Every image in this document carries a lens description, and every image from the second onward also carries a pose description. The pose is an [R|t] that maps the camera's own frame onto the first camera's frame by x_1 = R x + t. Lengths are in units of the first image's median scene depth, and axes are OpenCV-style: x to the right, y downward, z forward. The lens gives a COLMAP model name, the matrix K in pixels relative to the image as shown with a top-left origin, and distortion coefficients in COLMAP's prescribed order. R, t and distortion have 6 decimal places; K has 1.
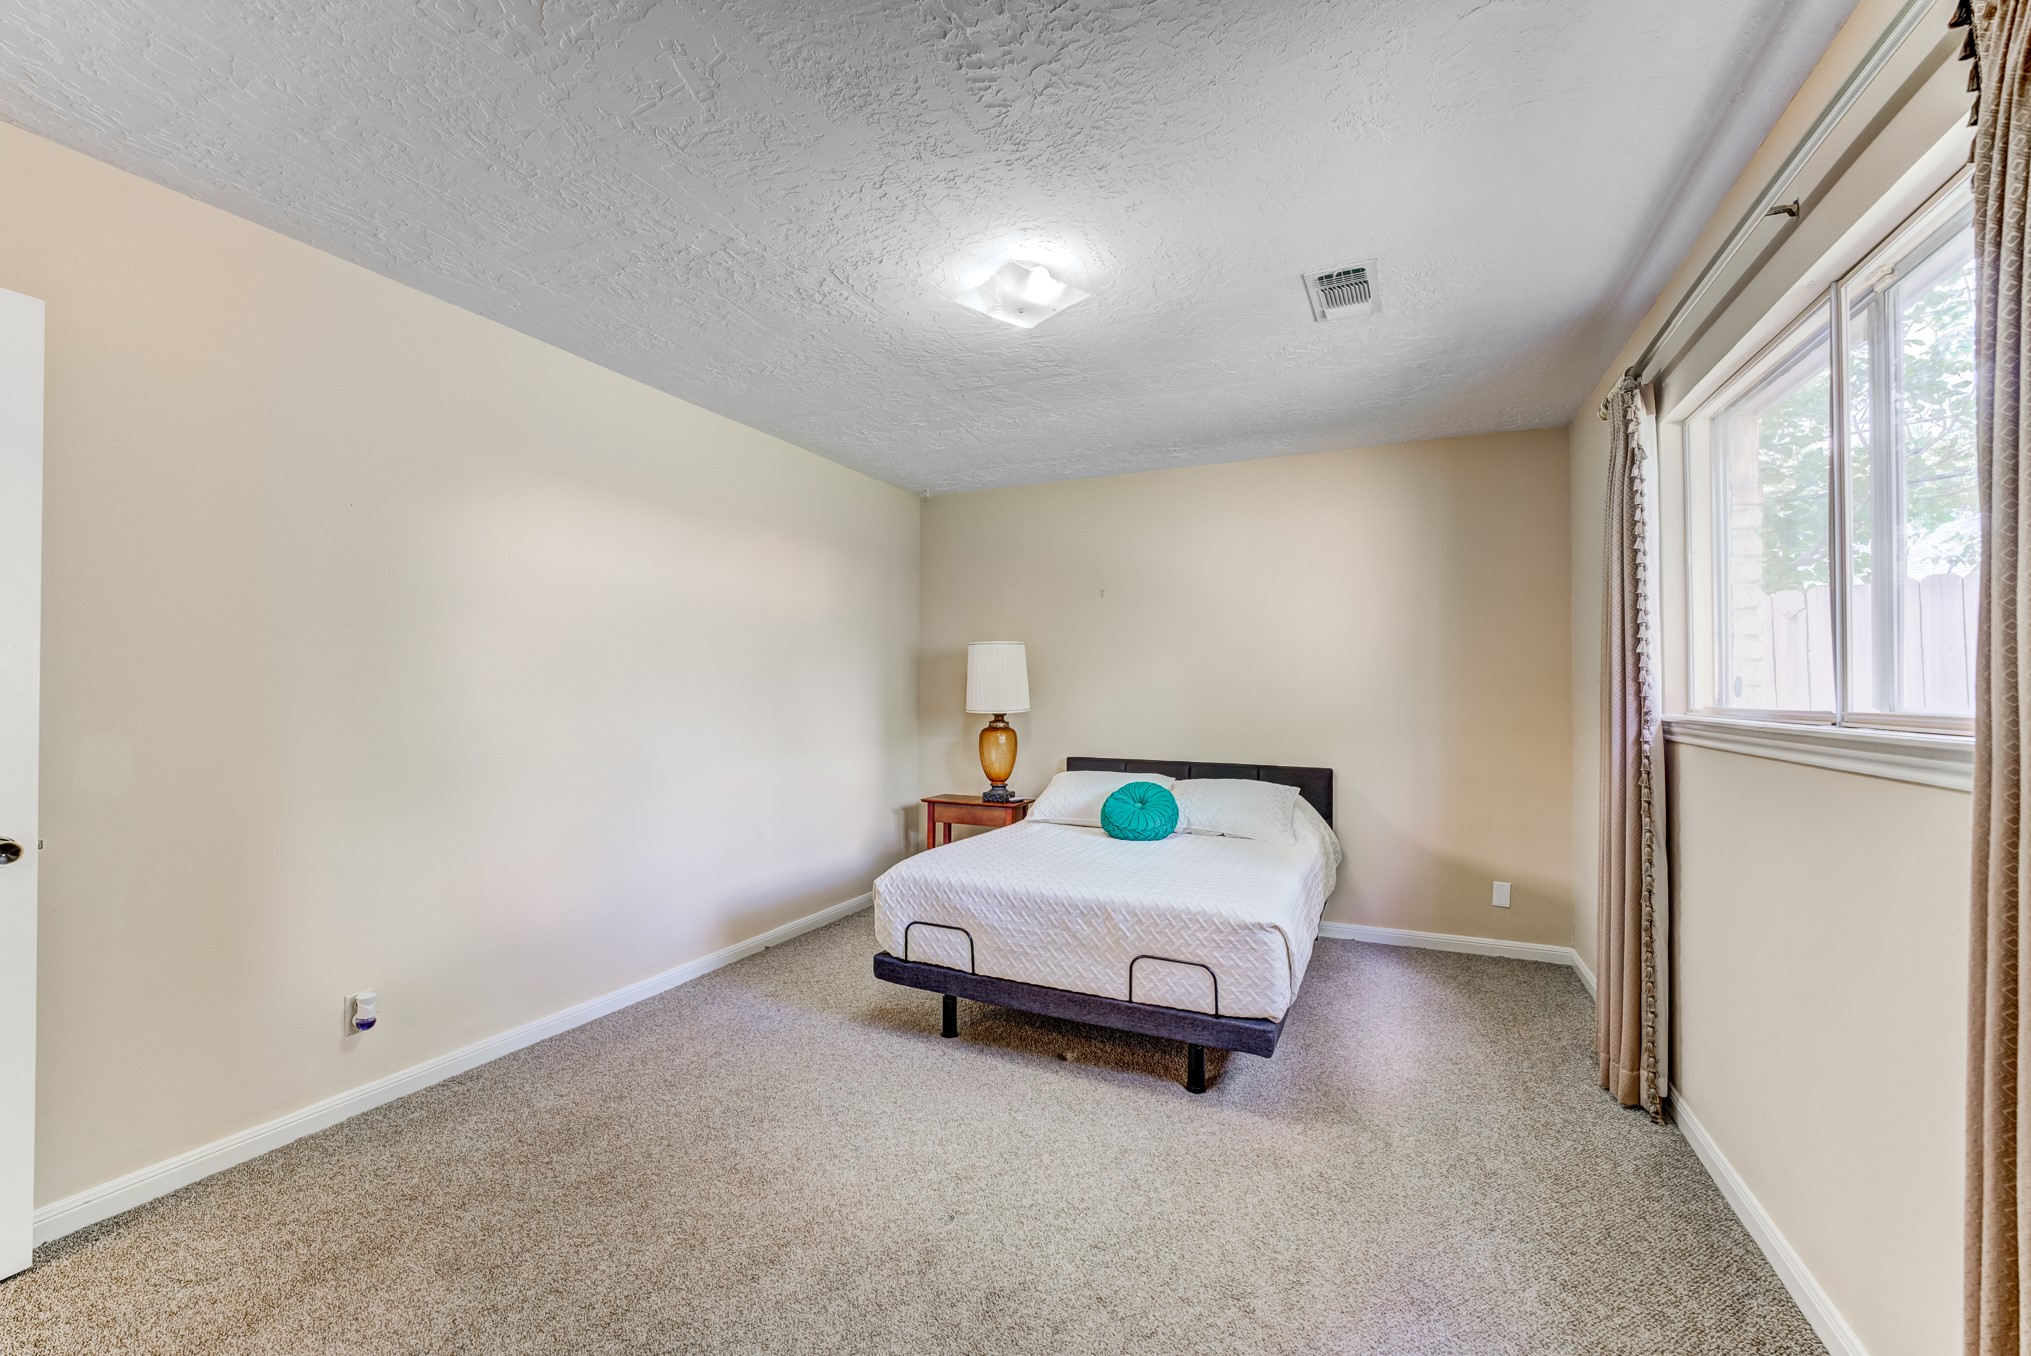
lens RADIAL K [[820.7, 0, 1011.2], [0, 820.7, 696.0], [0, 0, 1]] dist [-0.013819, 0.000324]
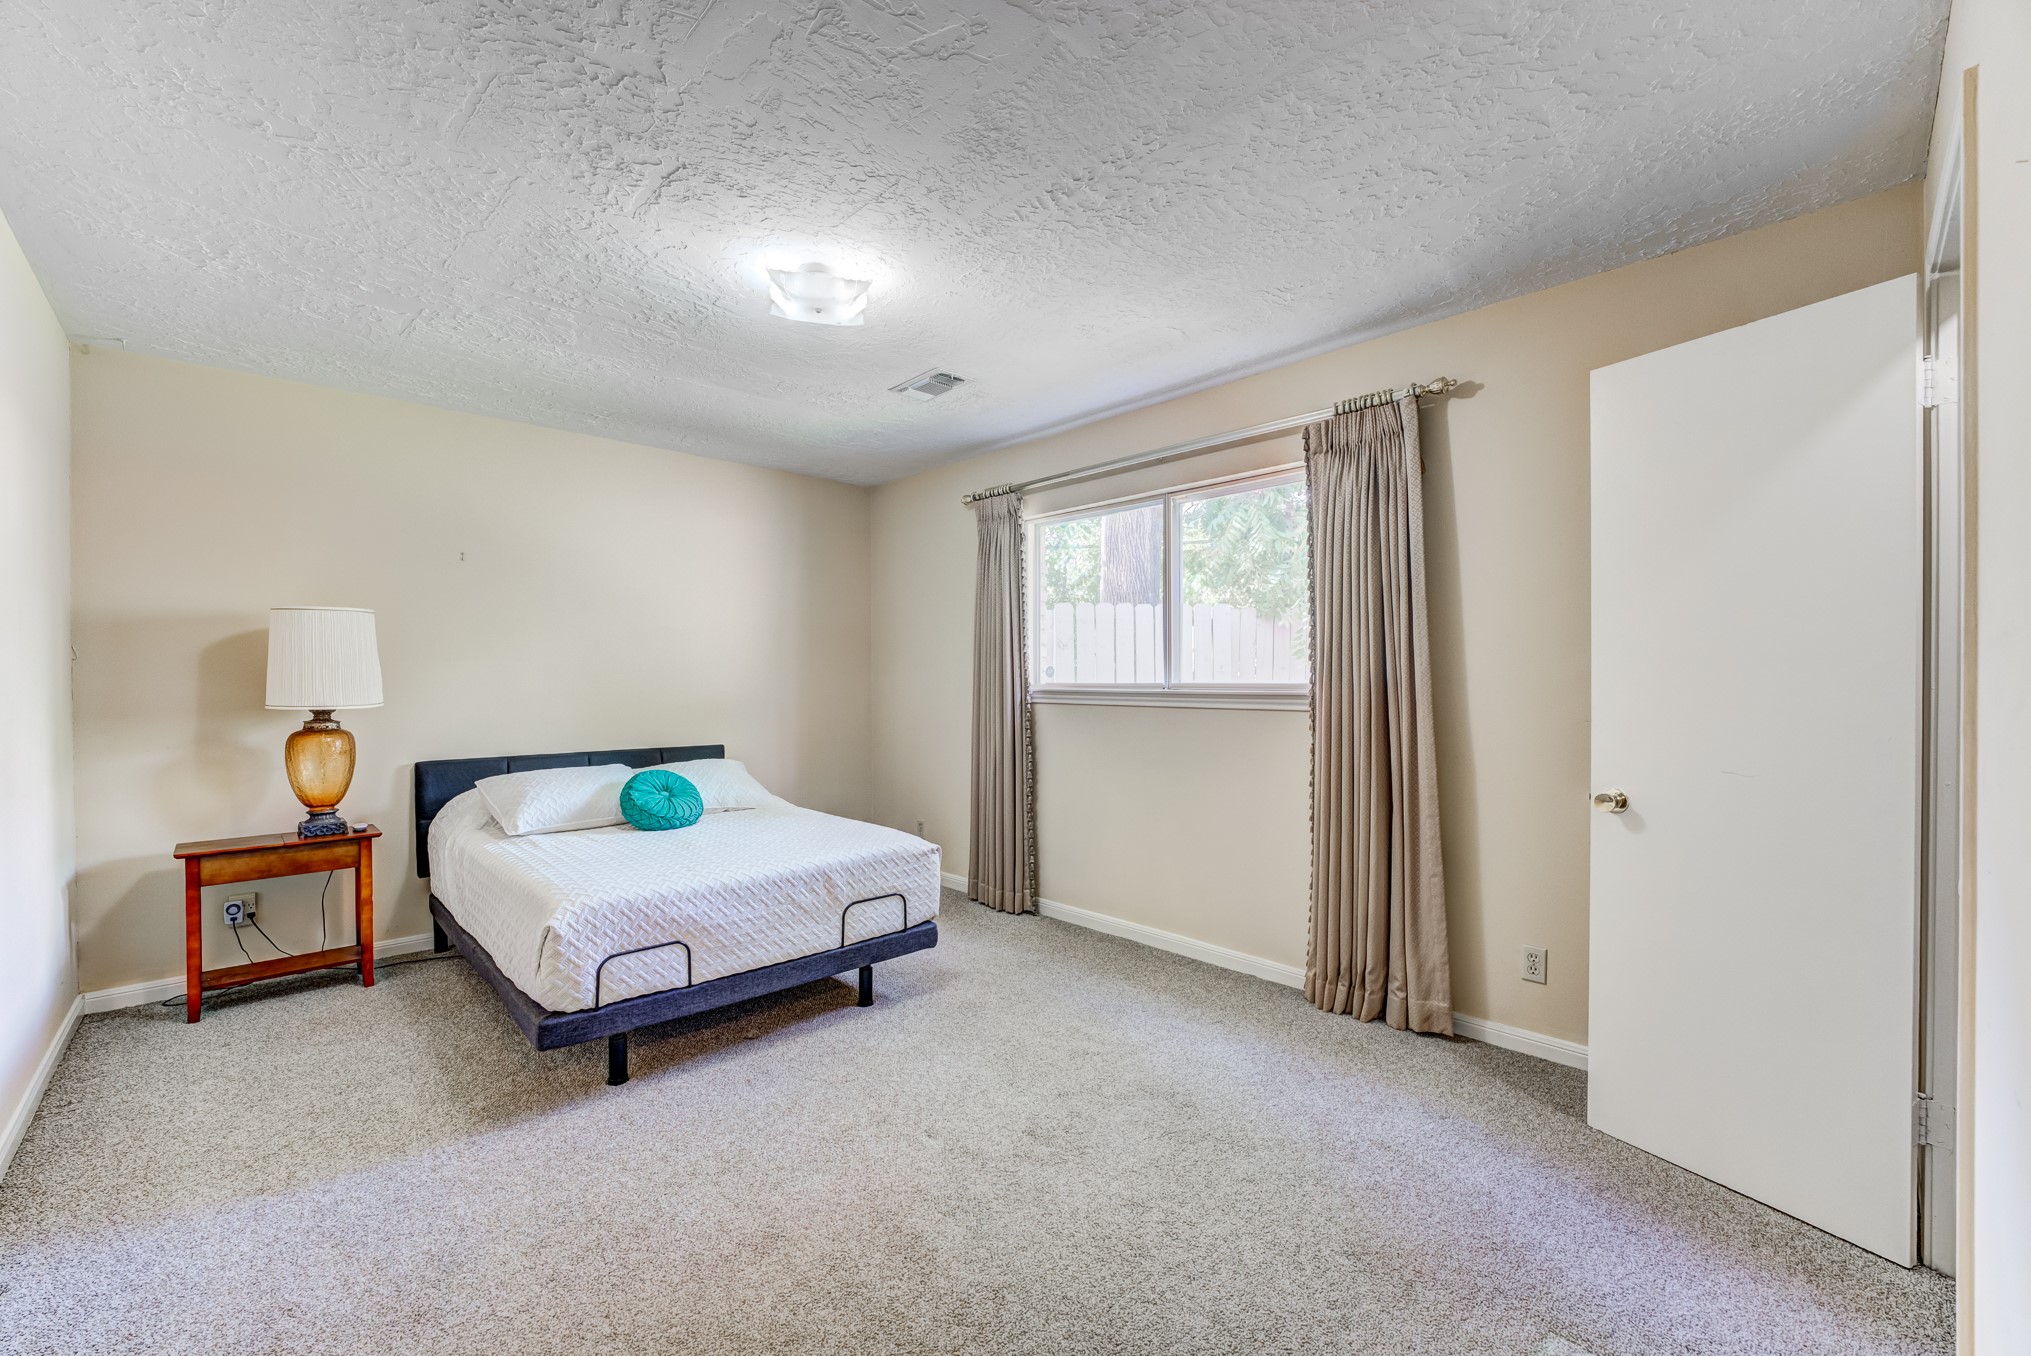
lens RADIAL K [[820.7, 0, 1011.2], [0, 820.7, 696.0], [0, 0, 1]] dist [-0.013819, 0.000324]
pose [[0.362674, -0.029677, 0.931443, -0.766450], [0.009000, 0.999558, 0.028343, -0.007848], [-0.931873, -0.001896, 0.362781, 0.337229]]
